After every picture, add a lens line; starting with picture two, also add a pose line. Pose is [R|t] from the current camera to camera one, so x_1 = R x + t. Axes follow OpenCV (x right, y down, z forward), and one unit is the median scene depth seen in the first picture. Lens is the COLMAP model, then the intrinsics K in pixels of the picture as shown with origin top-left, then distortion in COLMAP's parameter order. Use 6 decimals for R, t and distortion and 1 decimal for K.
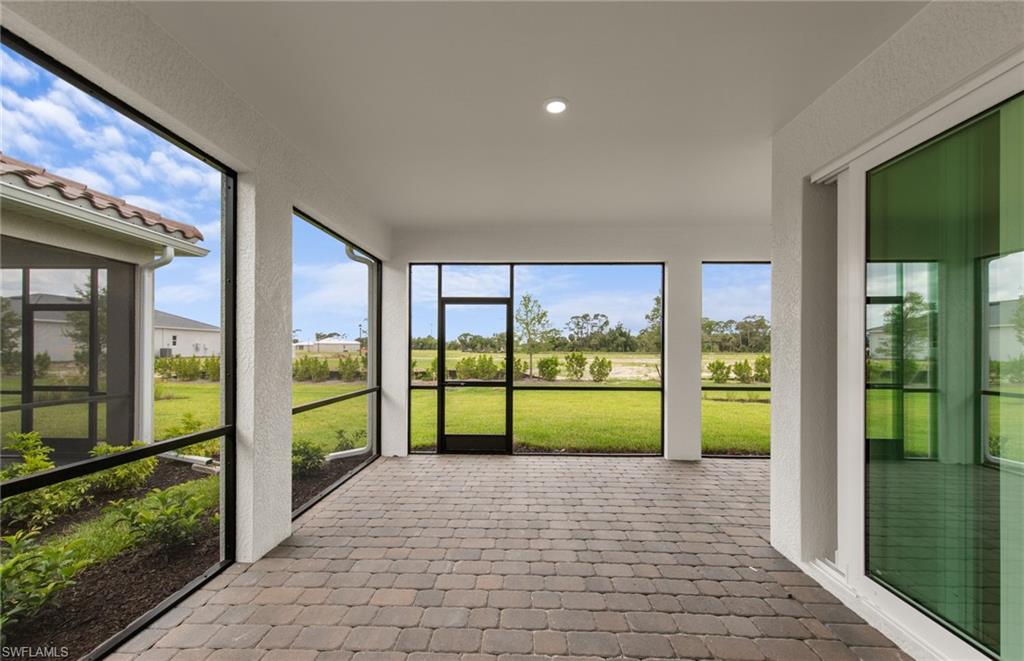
lens RADIAL K [[404.6, 0, 511.9], [0, 404.6, 352.5], [0, 0, 1]] dist [0.002602, 0.000166]
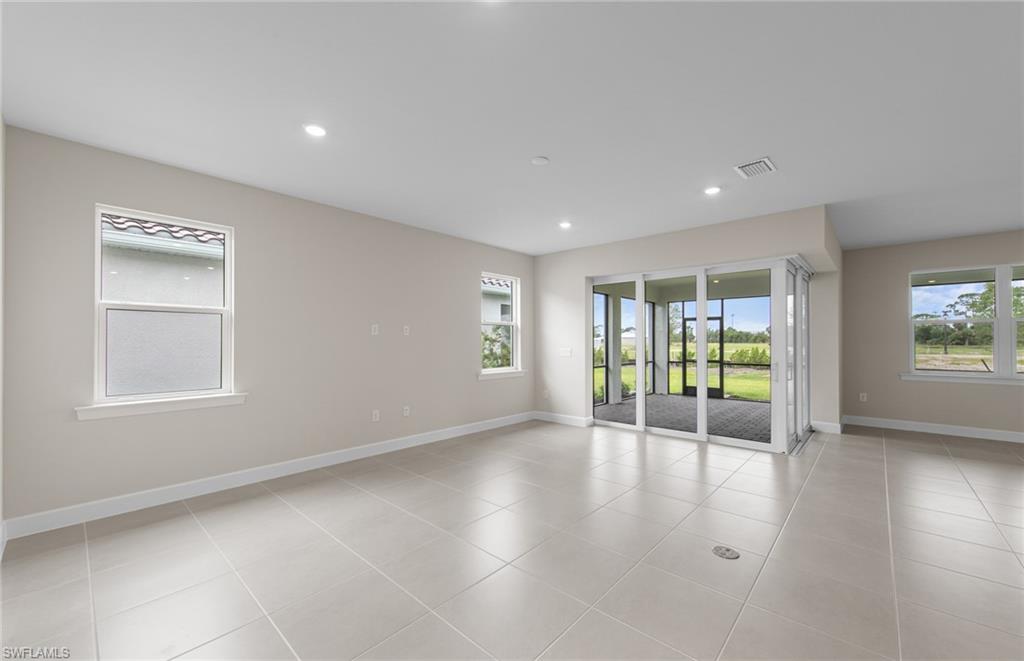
lens RADIAL K [[402.8, 0, 515.8], [0, 402.8, 336.0], [0, 0, 1]] dist [0.020566, -0.000245]
pose [[0.769669, -0.013365, -0.638303, 0.464737], [-0.001962, 0.999727, -0.023298, 0.003681], [0.638440, 0.019184, 0.769432, -1.090086]]
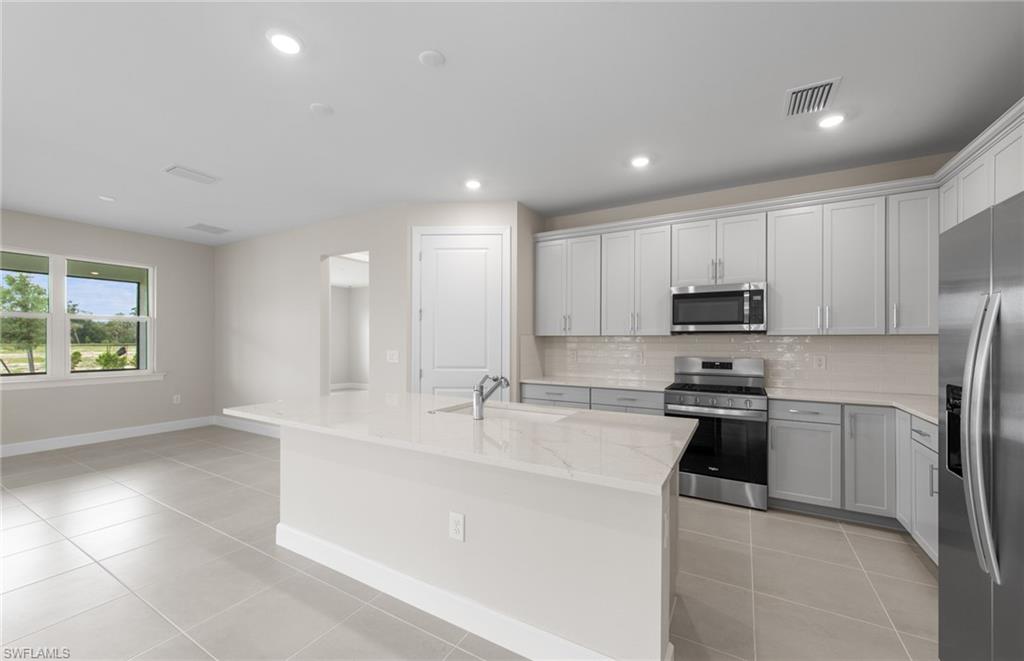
lens RADIAL K [[400.9, 0, 508.8], [0, 400.9, 343.8], [0, 0, 1]] dist [0.001092, 0.000031]
pose [[0.477379, -0.009979, 0.878641, 0.429225], [0.007163, 0.999946, 0.007464, 0.000431], [-0.878668, 0.002731, 0.477425, -0.854479]]
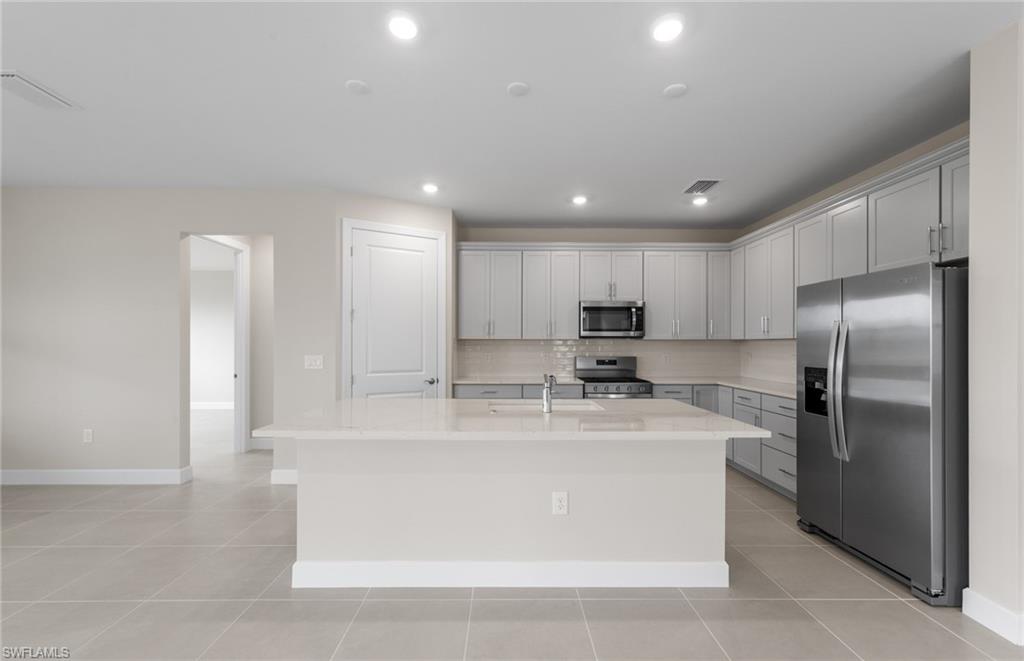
lens RADIAL K [[400.9, 0, 508.8], [0, 400.9, 343.8], [0, 0, 1]] dist [0.001092, 0.000031]
pose [[-0.037997, -0.003962, 0.999270, 0.307581], [0.007476, 0.999963, 0.004249, -0.002021], [-0.999250, 0.007632, -0.037966, -0.577019]]
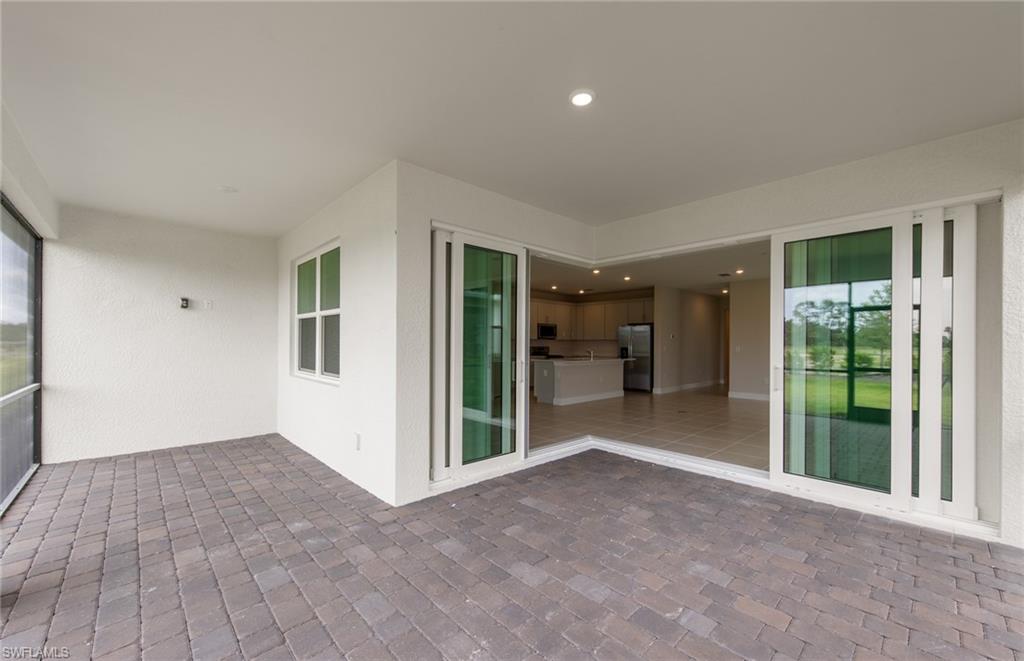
lens RADIAL K [[402.9, 0, 508.3], [0, 402.9, 339.7], [0, 0, 1]] dist [0.003951, -0.000101]
pose [[-0.704679, -0.004982, 0.709509, -0.223604], [-0.005150, 0.999985, 0.001907, -0.006880], [-0.709508, -0.002310, -0.704694, 0.856397]]
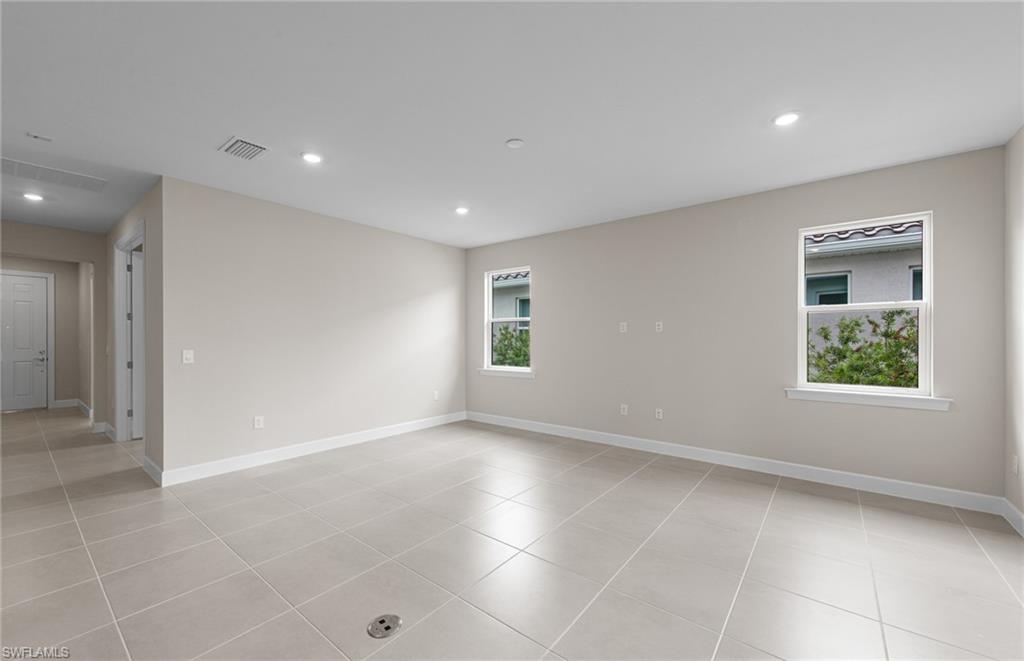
lens RADIAL K [[402.3, 0, 538.2], [0, 402.3, 337.9], [0, 0, 1]] dist [-0.035133, 0.009263]
pose [[-0.575244, -0.003738, -0.817973, 0.531922], [-0.010376, 0.999942, 0.002728, -0.006638], [0.817916, 0.010057, -0.575250, -0.236937]]
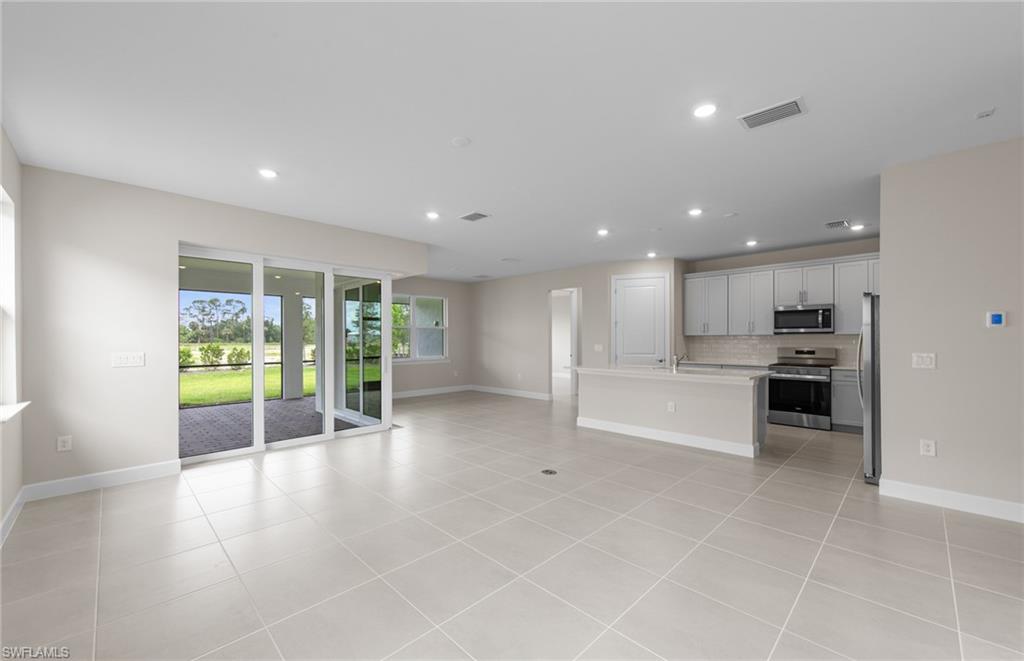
lens RADIAL K [[402.9, 0, 508.3], [0, 402.9, 339.7], [0, 0, 1]] dist [0.003951, -0.000101]
pose [[0.689251, -0.008809, 0.724469, -0.252193], [0.013374, 0.999910, -0.000565, -0.002175], [-0.724399, 0.010078, 0.689307, -1.028370]]
